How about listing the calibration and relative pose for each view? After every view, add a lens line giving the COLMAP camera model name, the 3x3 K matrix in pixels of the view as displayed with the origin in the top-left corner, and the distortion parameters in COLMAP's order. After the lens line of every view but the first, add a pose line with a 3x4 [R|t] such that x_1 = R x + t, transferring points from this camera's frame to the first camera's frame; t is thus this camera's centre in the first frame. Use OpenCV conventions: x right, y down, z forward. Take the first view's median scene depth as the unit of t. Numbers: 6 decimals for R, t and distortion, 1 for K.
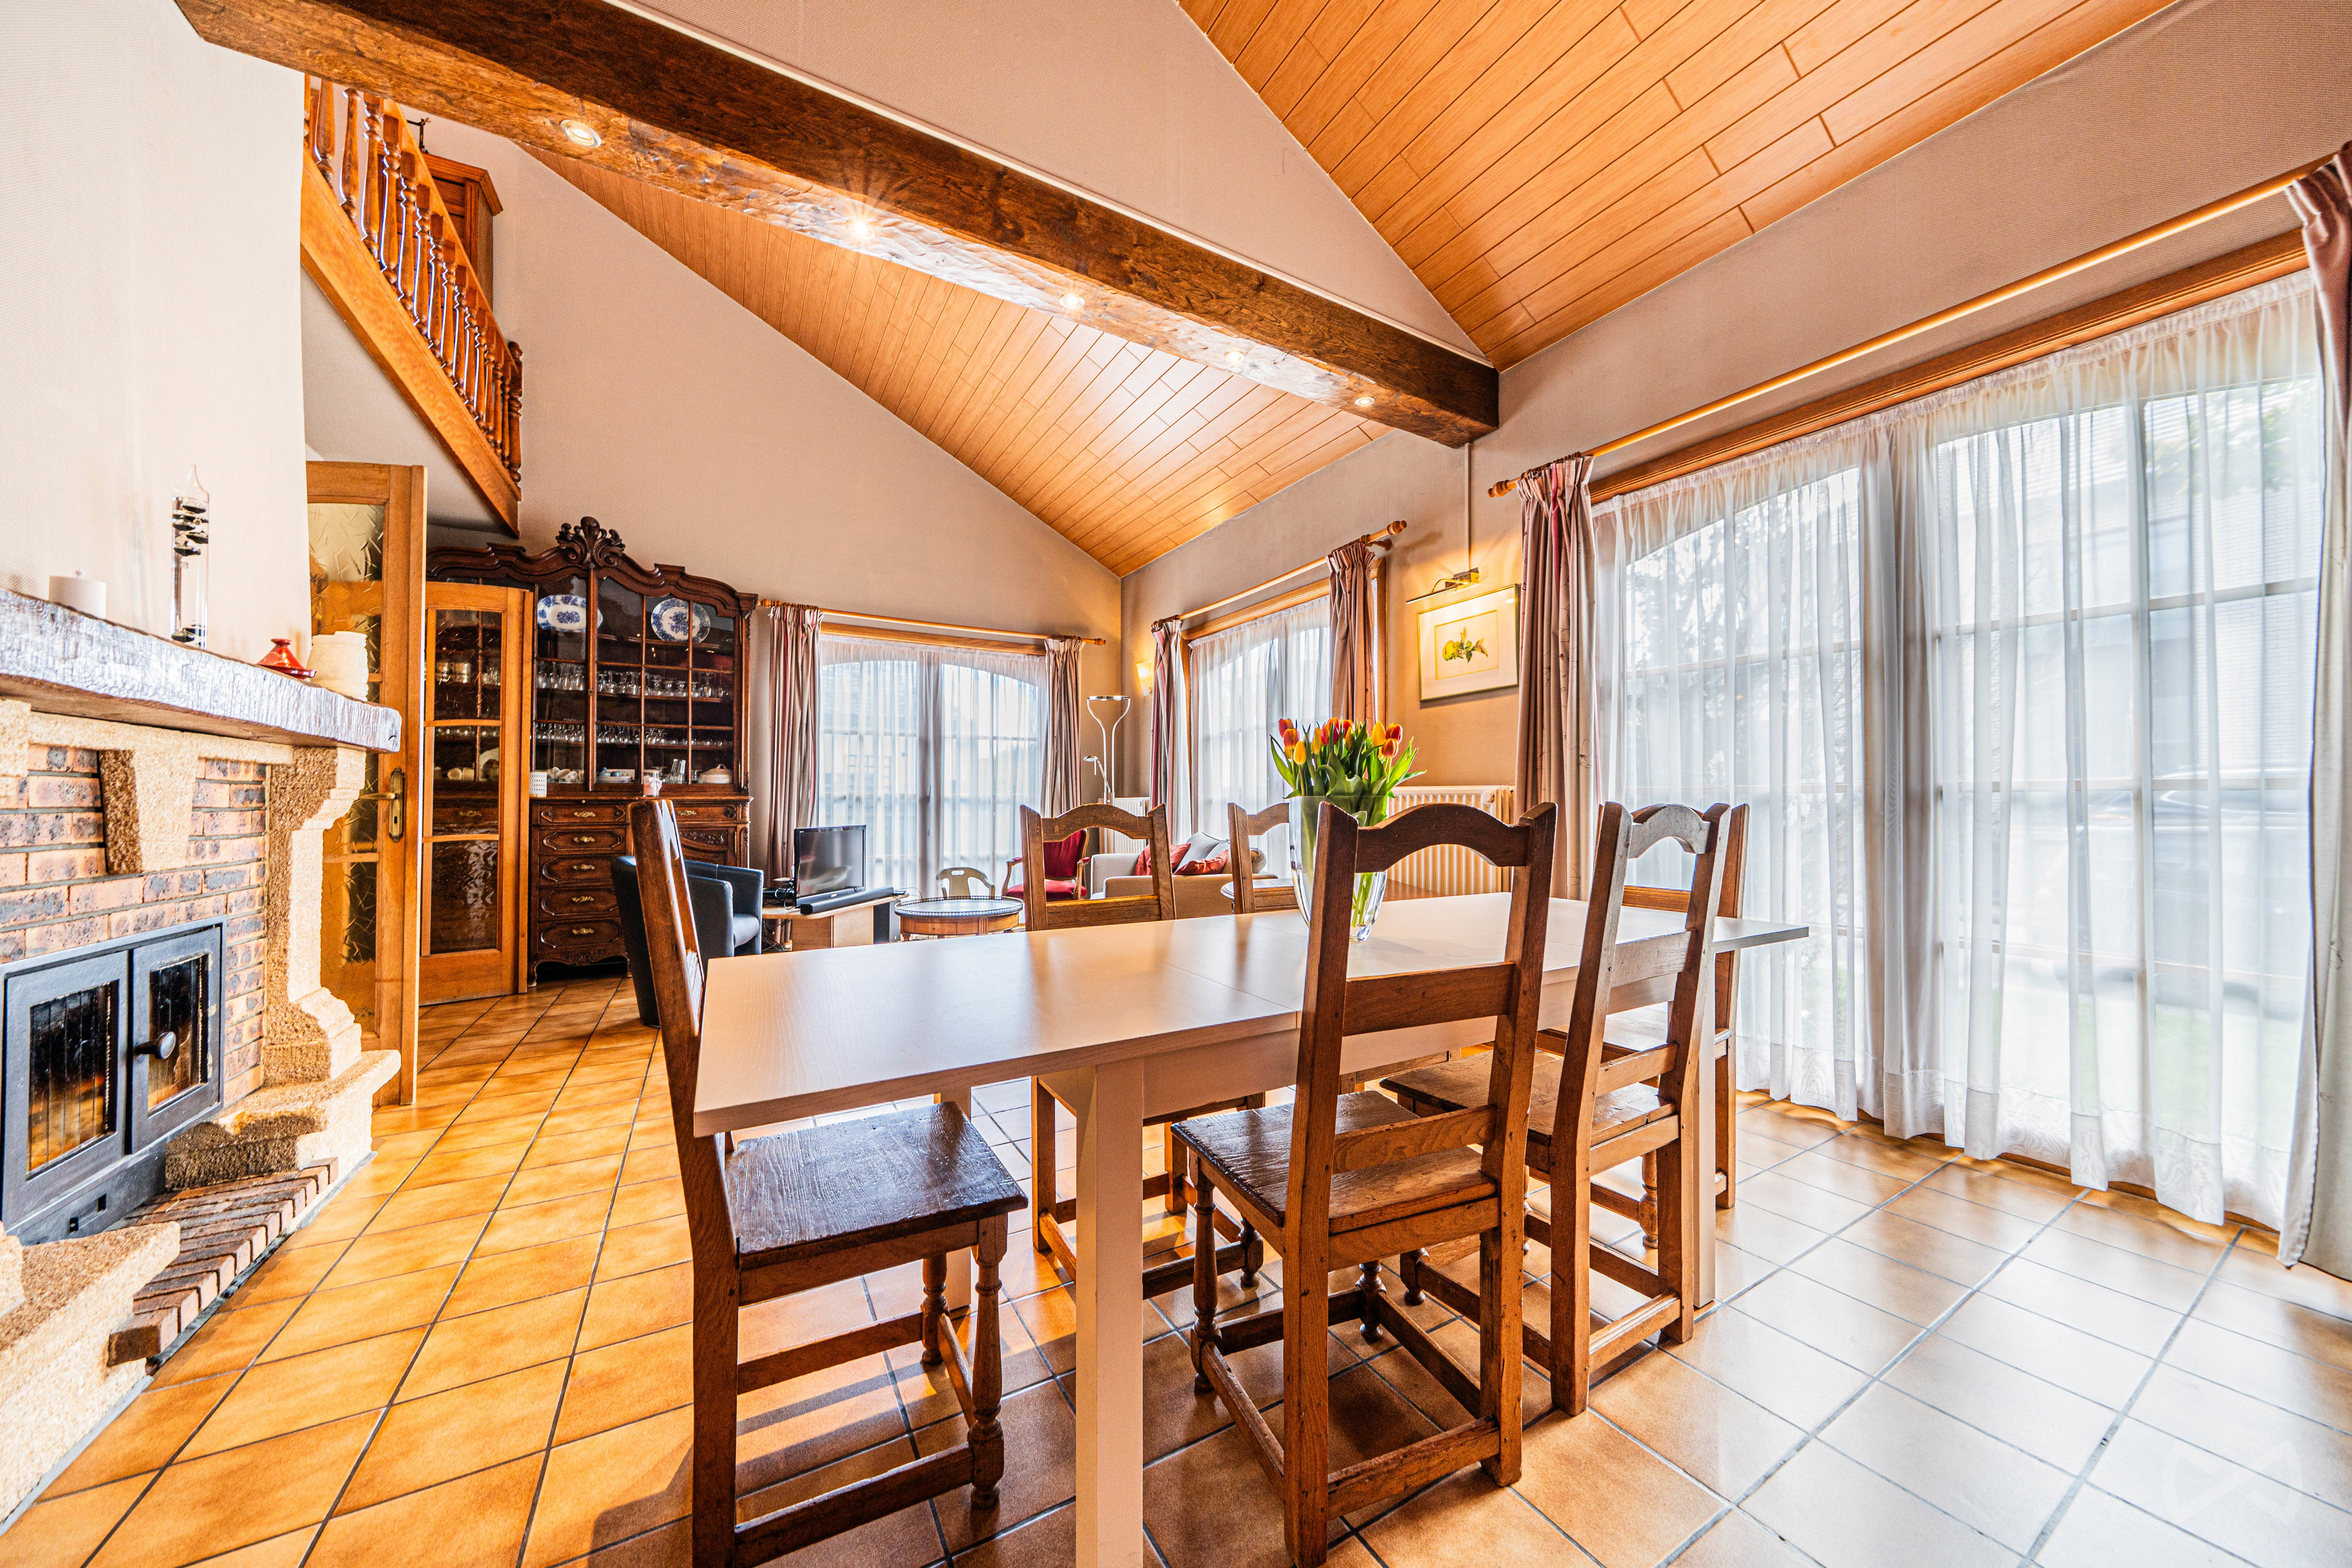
lens RADIAL K [[801.6, 0, 1195.0], [0, 801.6, 792.2], [0, 0, 1]] dist [-0.006922, -0.000733]
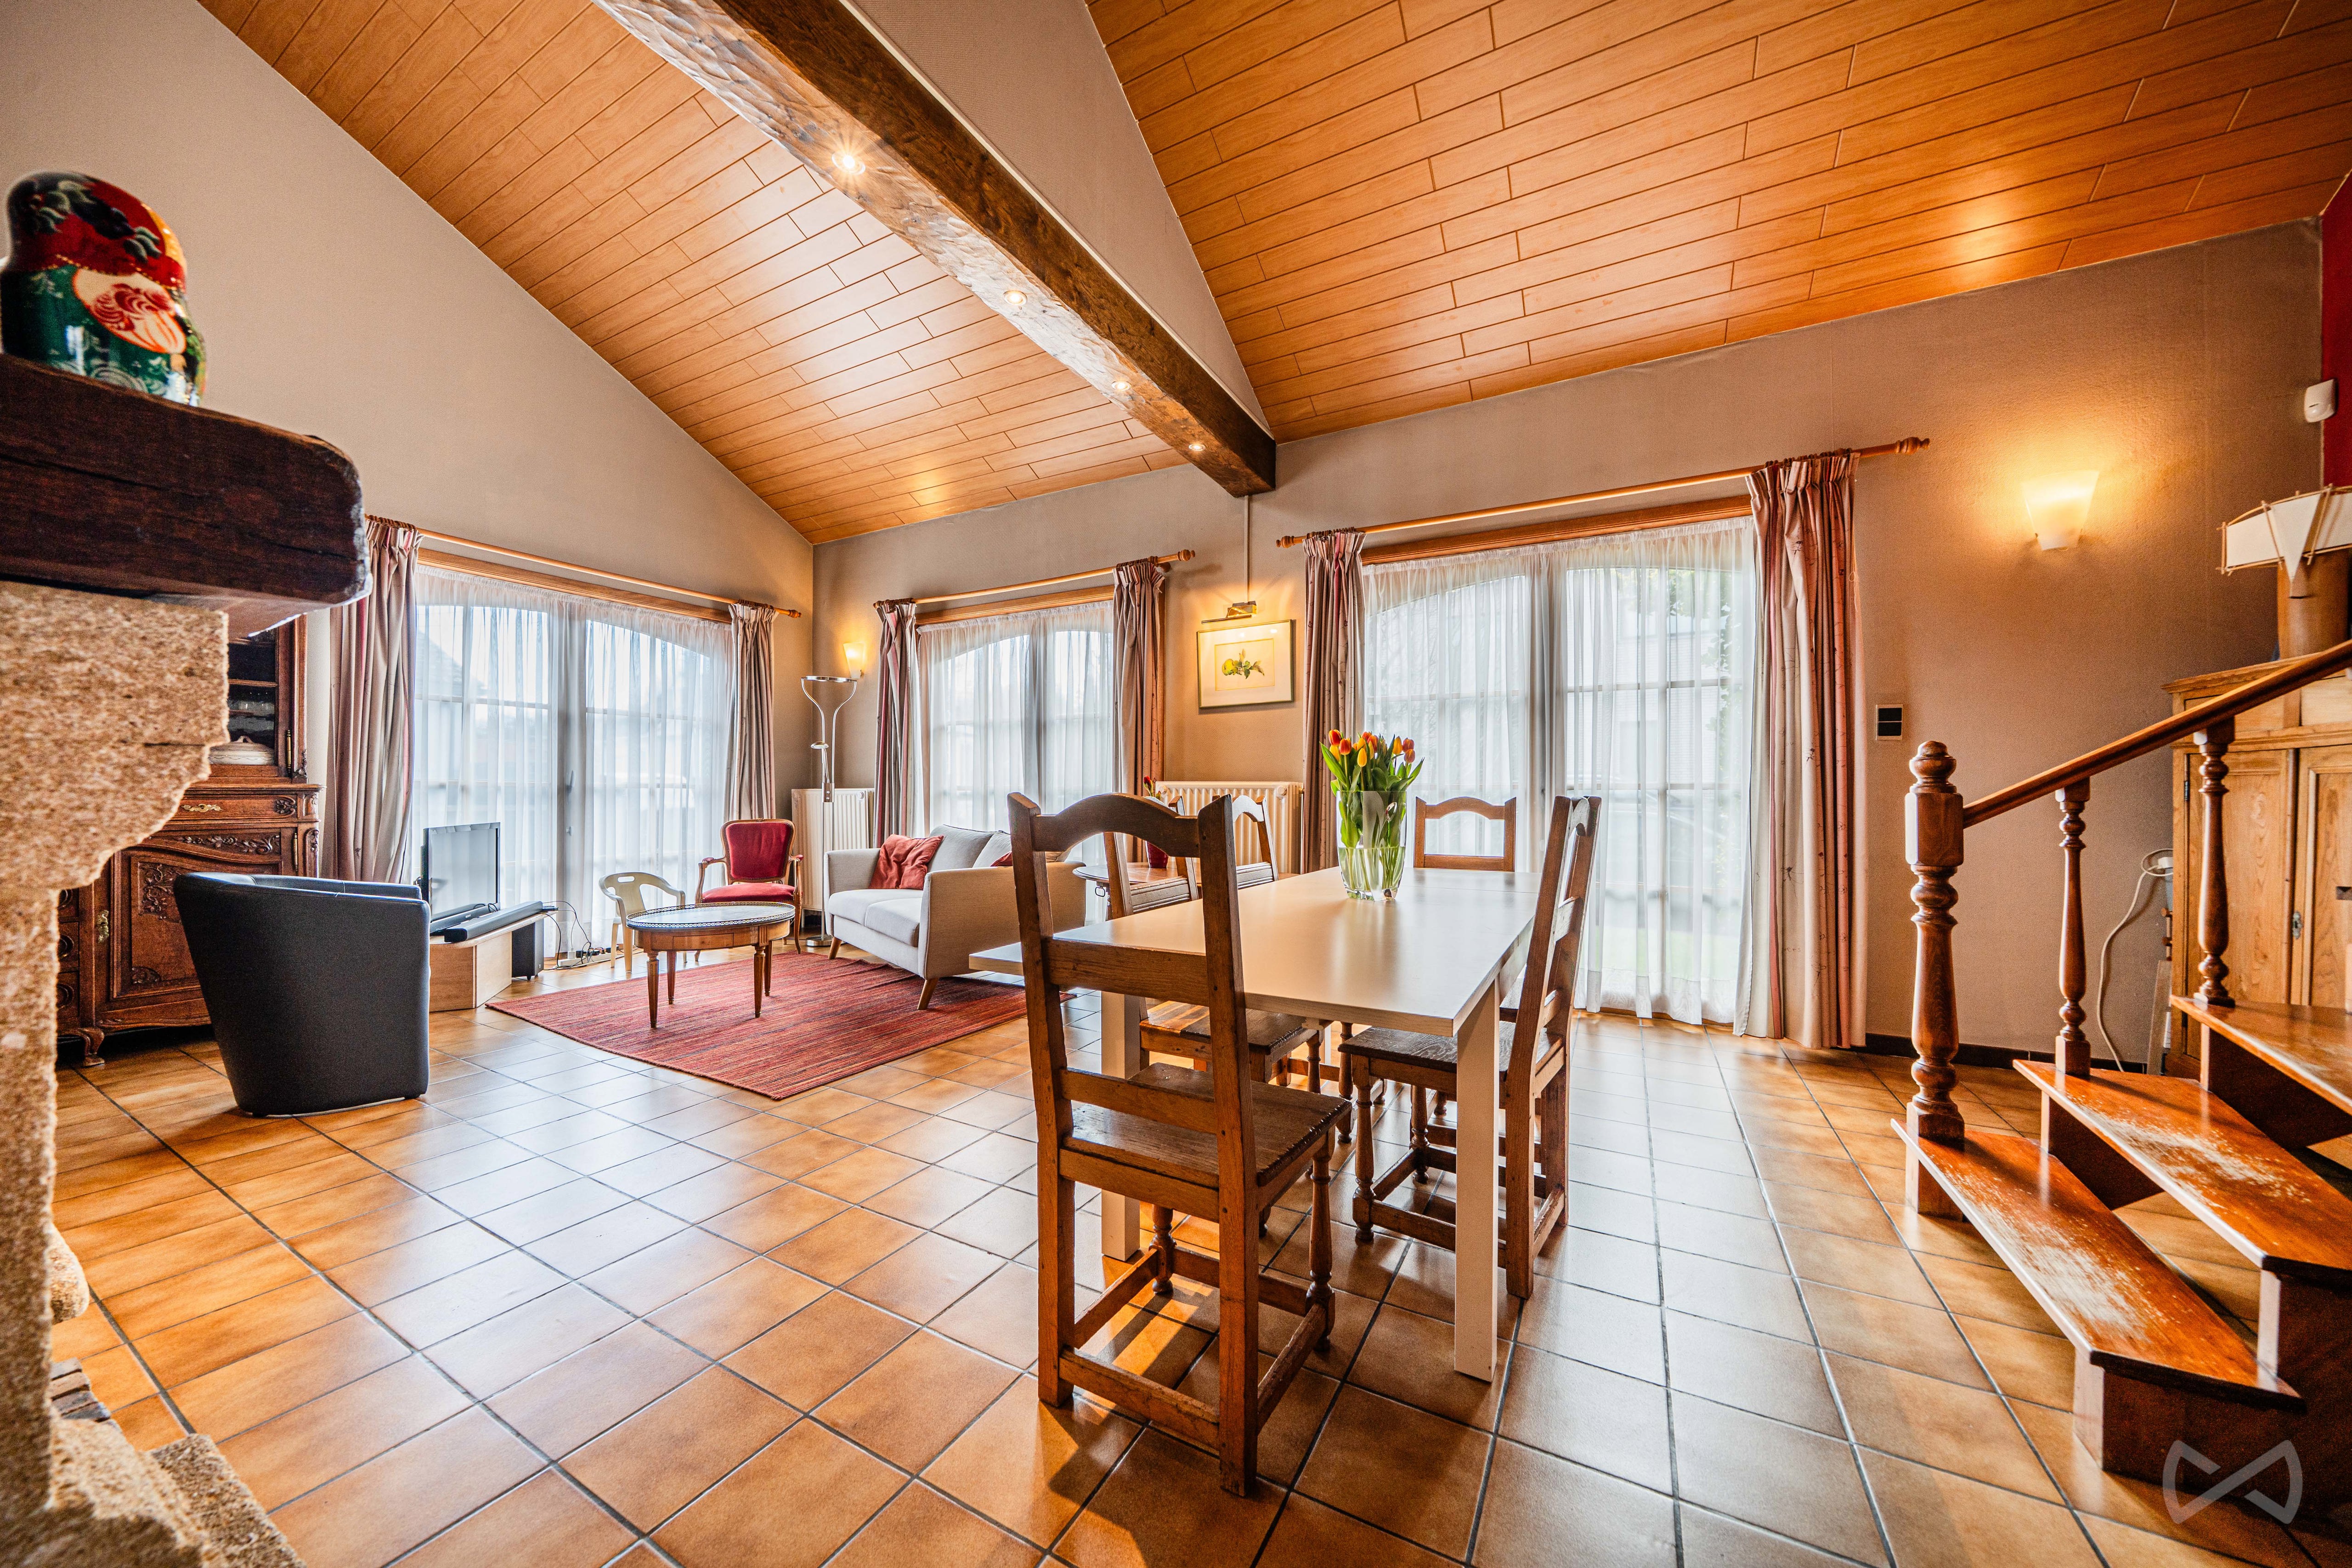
lens RADIAL K [[801.6, 0, 1191.1], [0, 801.6, 794.2], [0, 0, 1]] dist [-0.006922, -0.000733]
pose [[0.856979, 0.002228, 0.515347, -0.334521], [-0.009366, 0.999893, 0.011252, -0.001337], [-0.515267, -0.014470, 0.856908, 0.008532]]
